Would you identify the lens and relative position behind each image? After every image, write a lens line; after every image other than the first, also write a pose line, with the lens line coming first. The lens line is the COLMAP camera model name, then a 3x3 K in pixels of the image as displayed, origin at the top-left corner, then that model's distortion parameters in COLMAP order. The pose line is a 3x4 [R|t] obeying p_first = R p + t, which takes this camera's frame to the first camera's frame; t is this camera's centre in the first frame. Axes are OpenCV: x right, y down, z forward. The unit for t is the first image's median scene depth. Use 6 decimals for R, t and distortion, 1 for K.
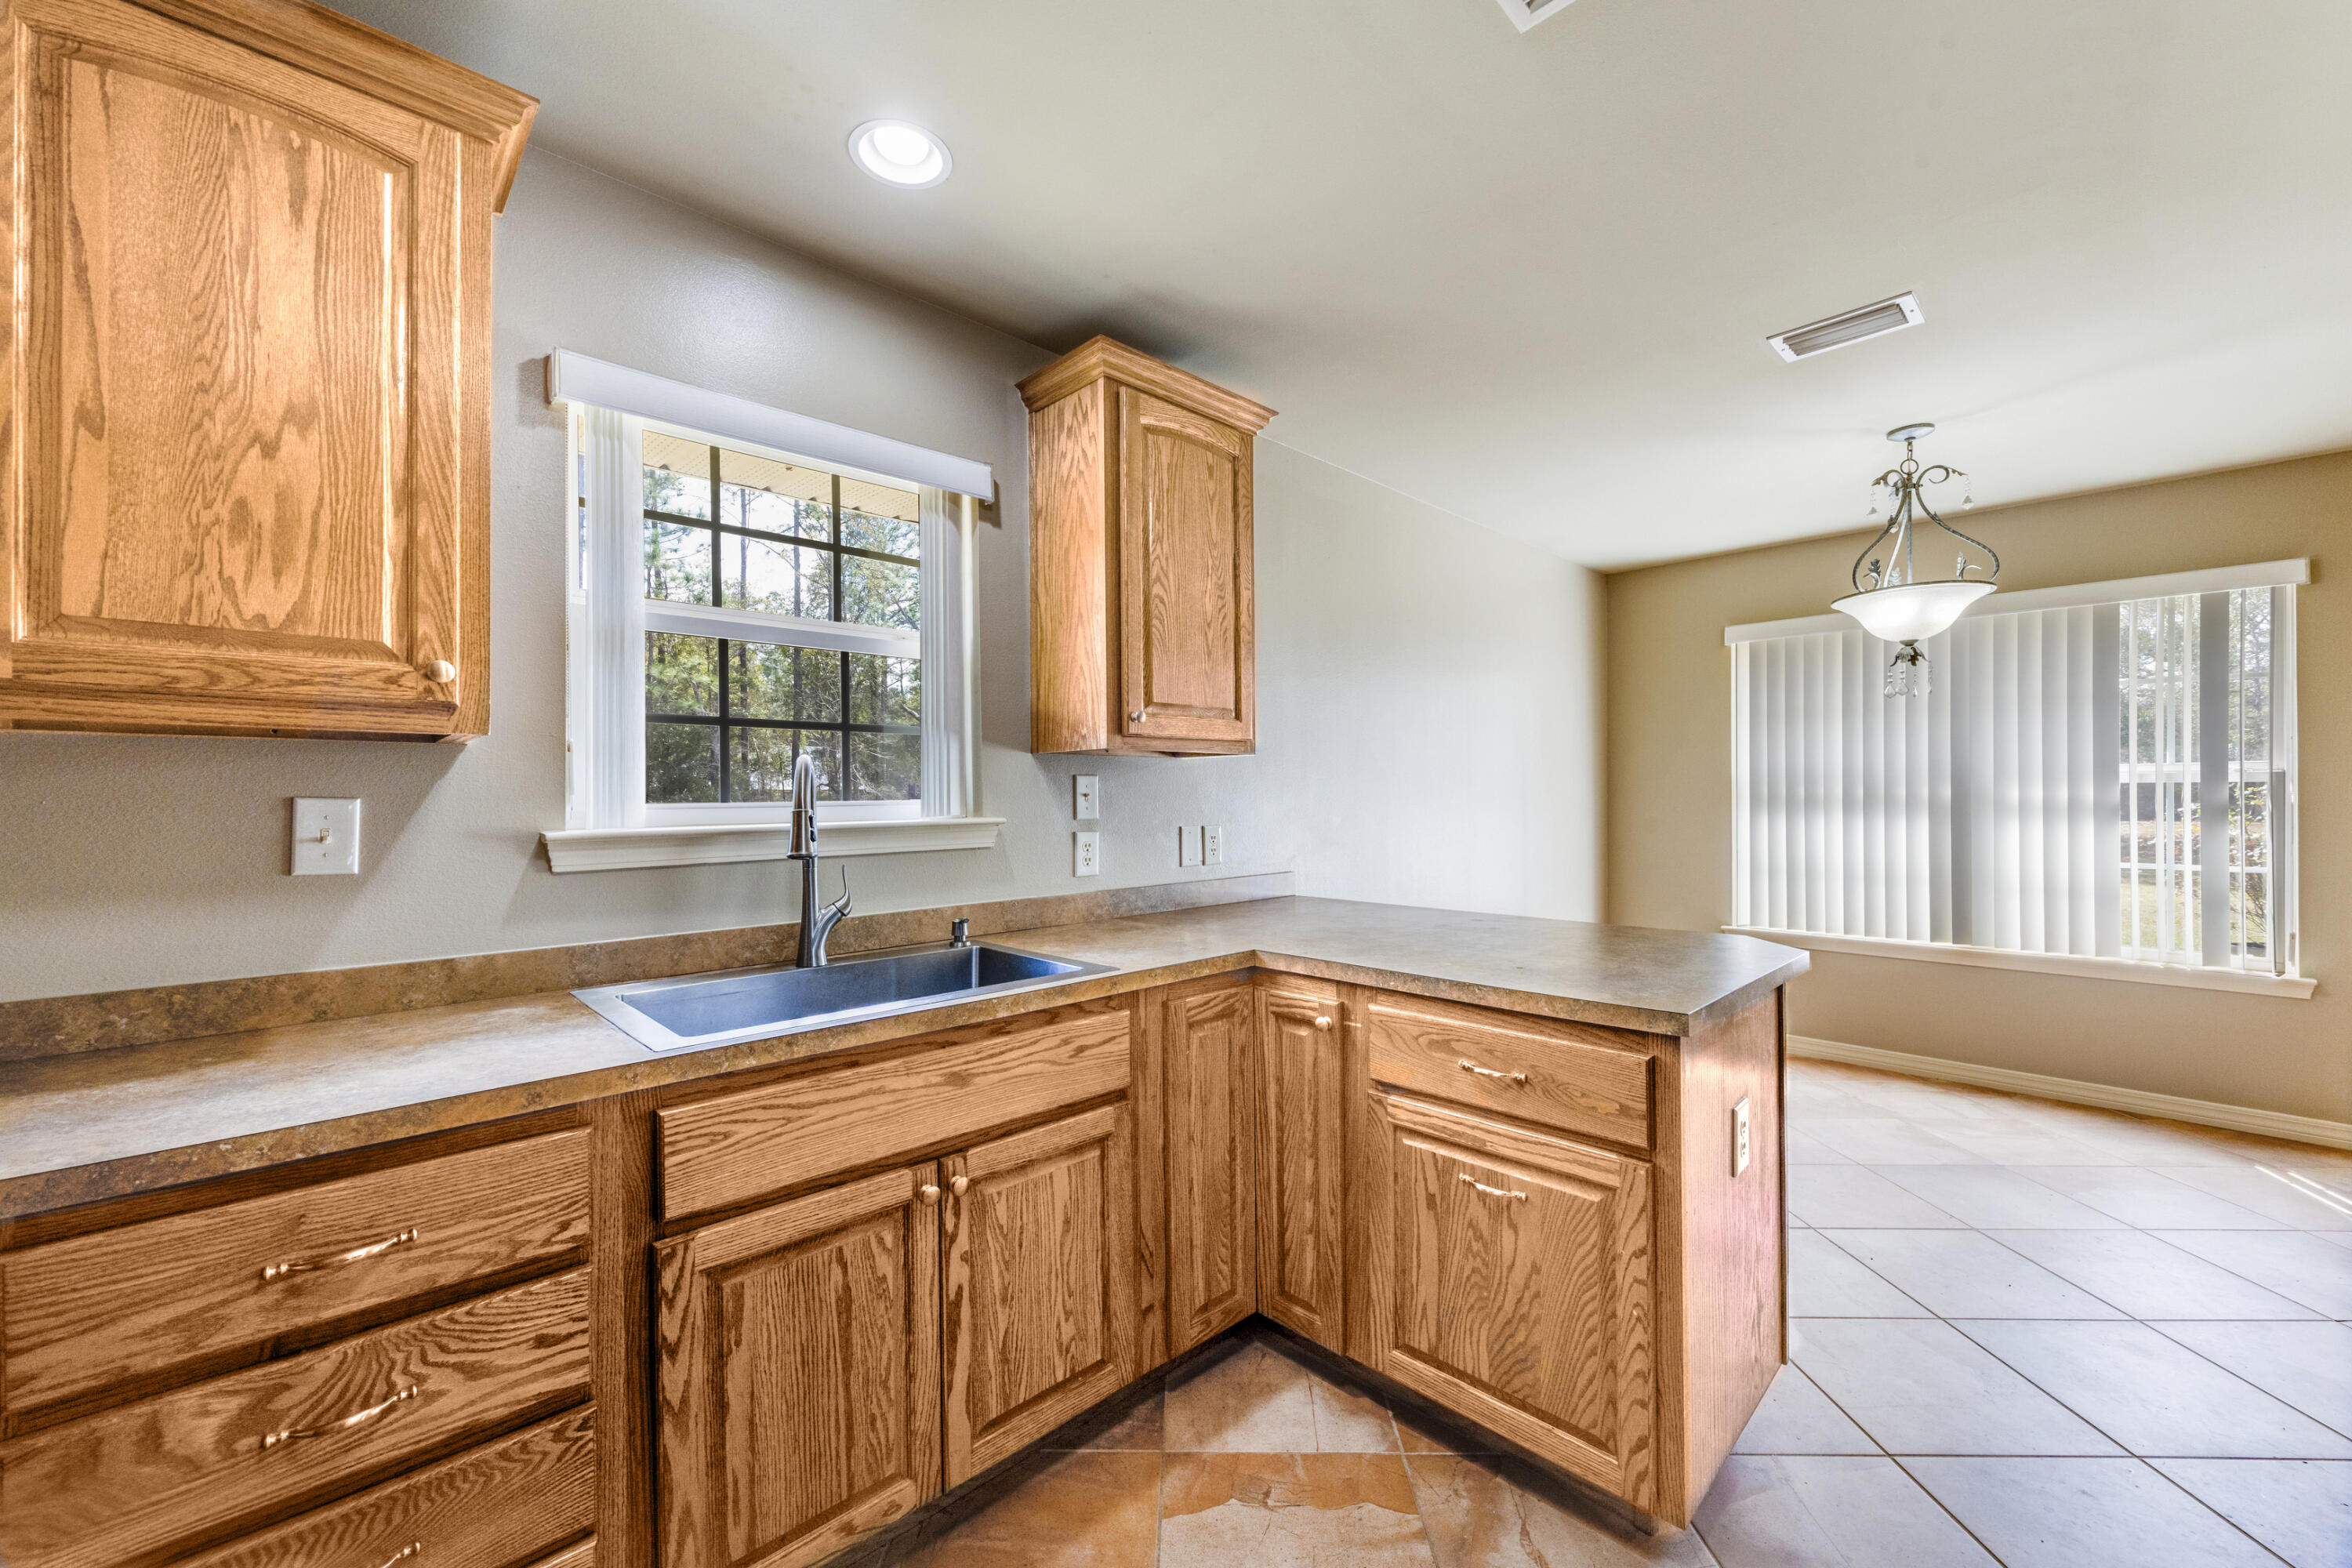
lens RADIAL K [[929.1, 0, 1159.0], [0, 929.1, 781.5], [0, 0, 1]] dist [0.000827, 0.000422]
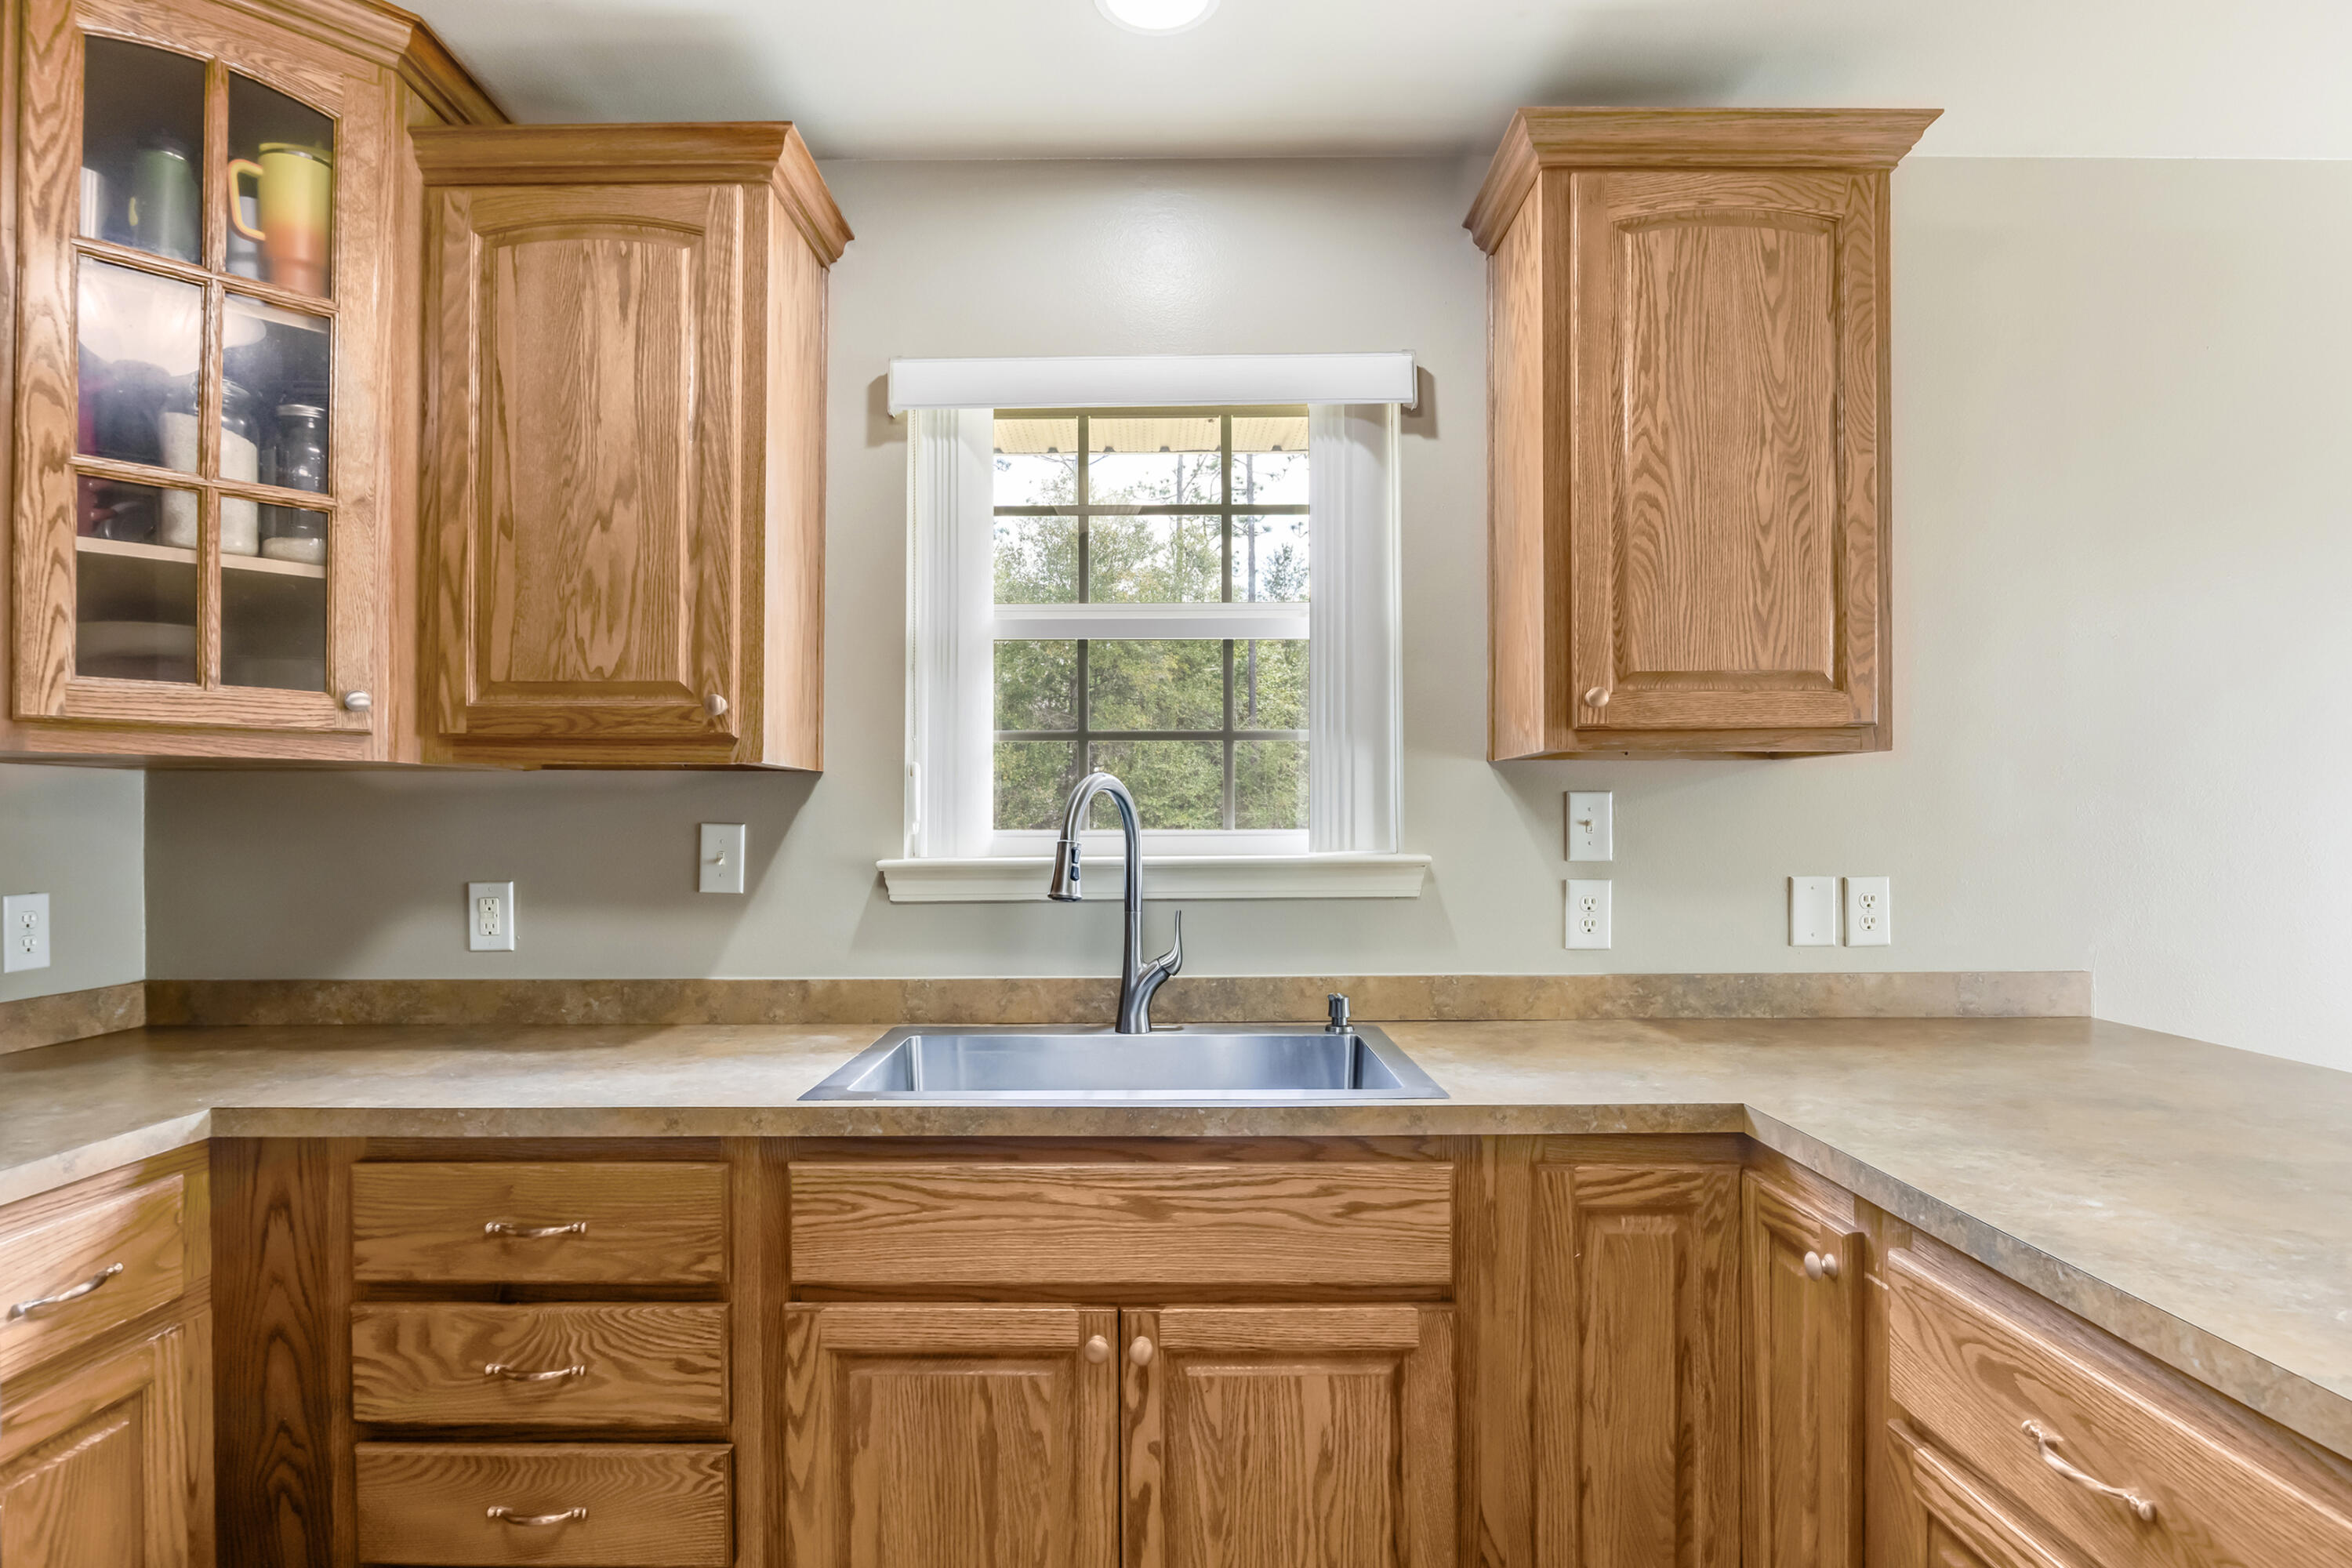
lens RADIAL K [[1205.9, 0, 1175.0], [0, 1205.9, 805.3], [0, 0, 1]] dist [-0.009377, 0.001164]
pose [[0.722812, -0.003645, -0.691036, 0.480905], [0.008036, 0.999963, 0.003131, -0.004267], [0.690998, -0.007816, 0.722814, 0.331573]]
